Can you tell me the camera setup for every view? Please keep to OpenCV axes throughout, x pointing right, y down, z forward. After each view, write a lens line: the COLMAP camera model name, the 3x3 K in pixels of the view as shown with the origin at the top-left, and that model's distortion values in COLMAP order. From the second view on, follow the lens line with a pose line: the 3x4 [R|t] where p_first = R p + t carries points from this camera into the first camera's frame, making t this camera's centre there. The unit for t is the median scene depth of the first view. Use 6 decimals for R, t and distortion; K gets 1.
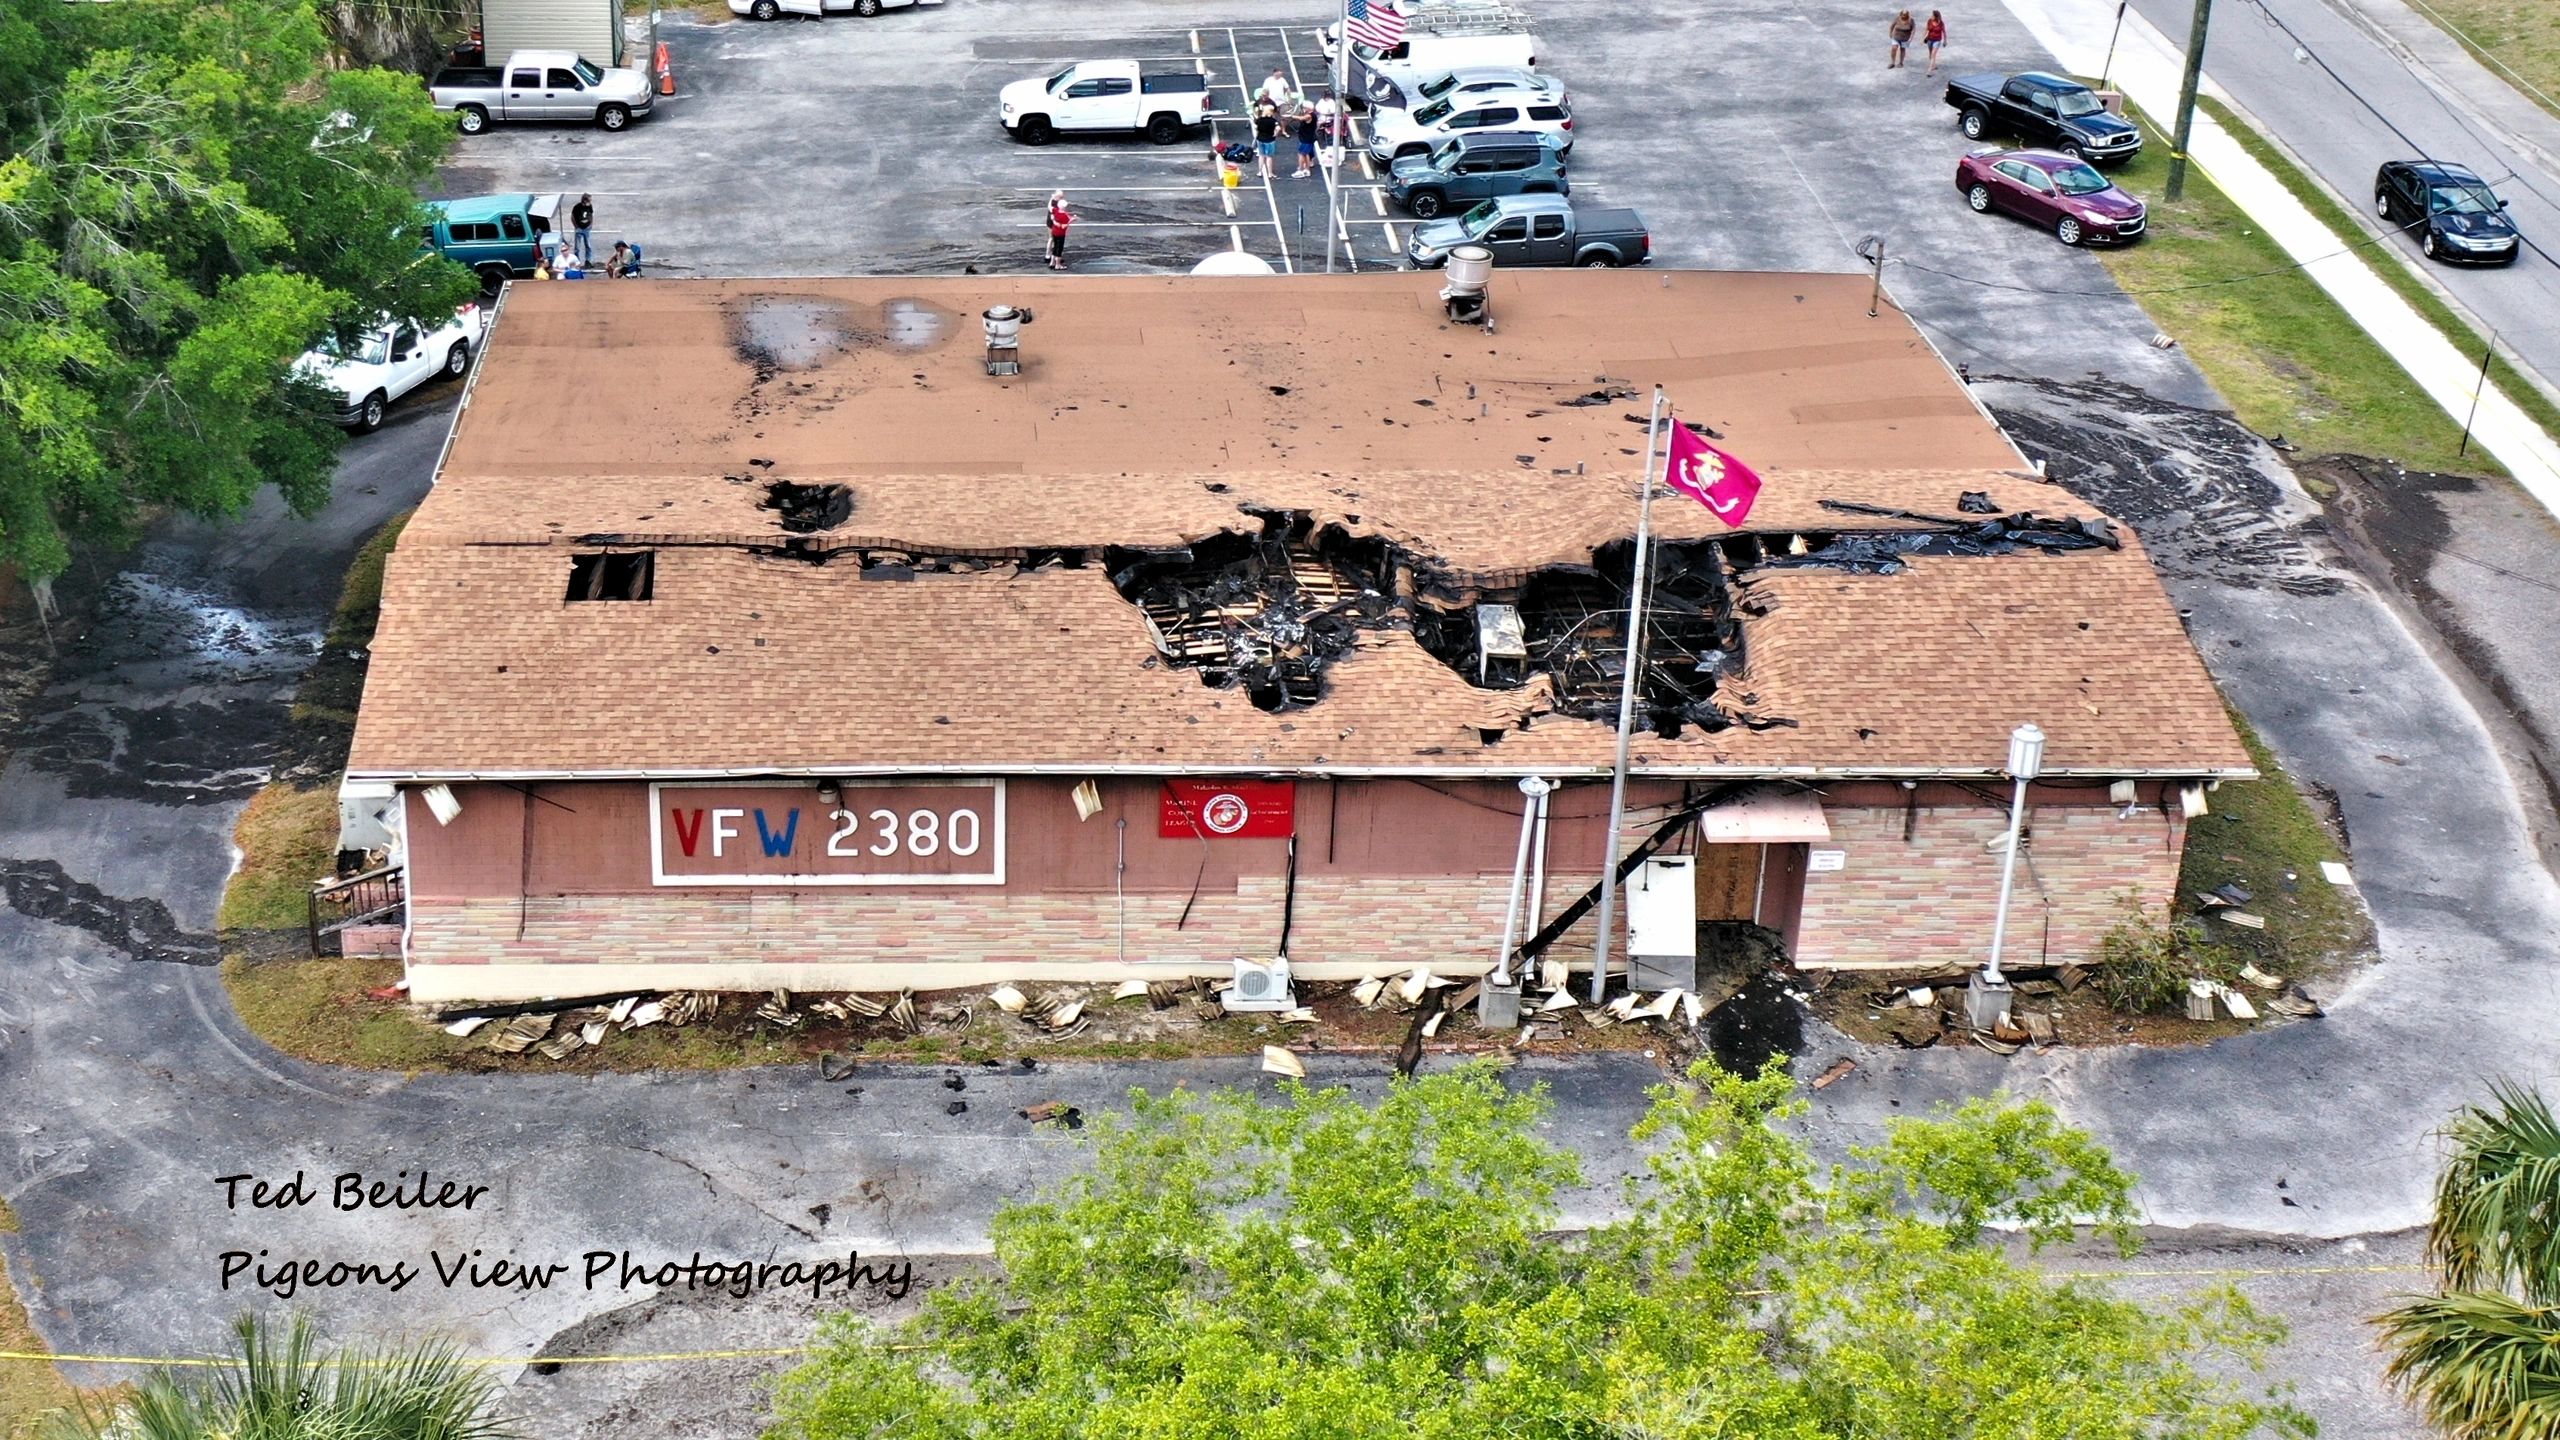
lens RADIAL K [[3259.4, 0, 896.5], [0, 3259.4, 535.1], [0, 0, 1]] dist [0.015504, 0.010973]
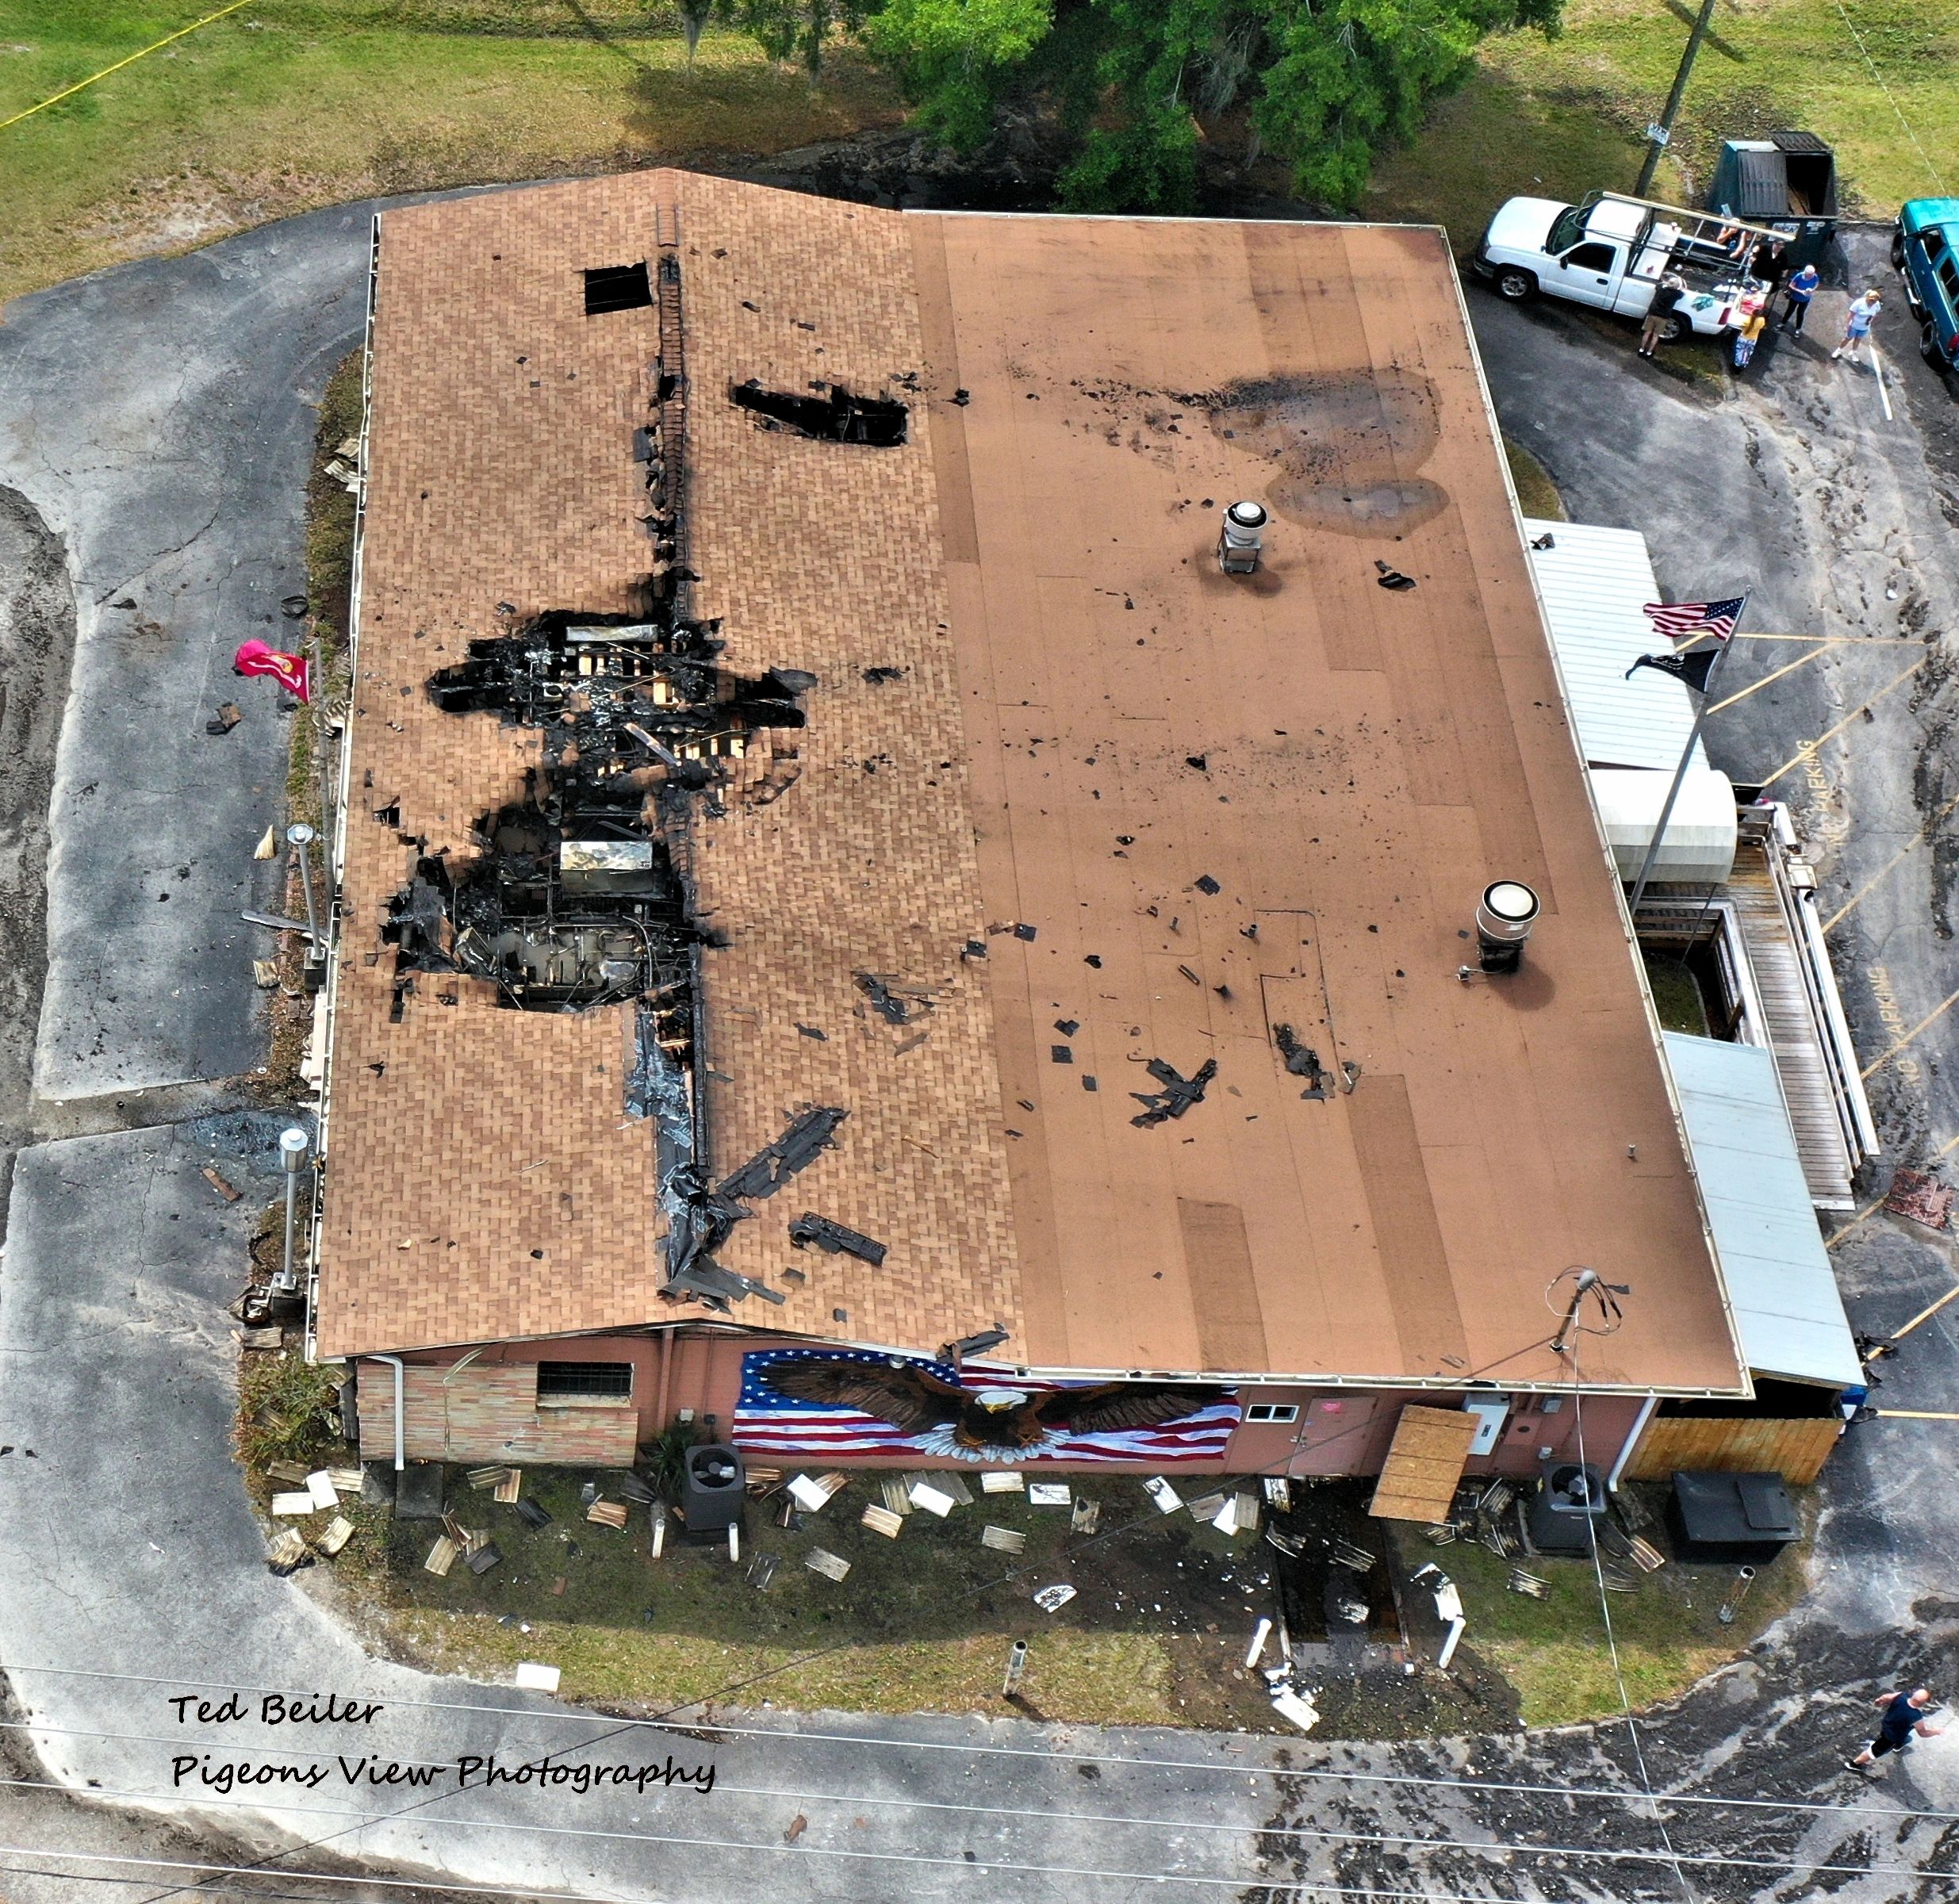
lens RADIAL K [[3415.4, 0, 438.6], [0, 3415.4, 1004.1], [0, 0, 1]] dist [0.022207, -0.010256]
pose [[-0.015552, 0.770370, -0.637407, 0.959760], [-0.412972, 0.575621, 0.705772, -0.726662], [0.910611, 0.274208, 0.309189, 0.636469]]
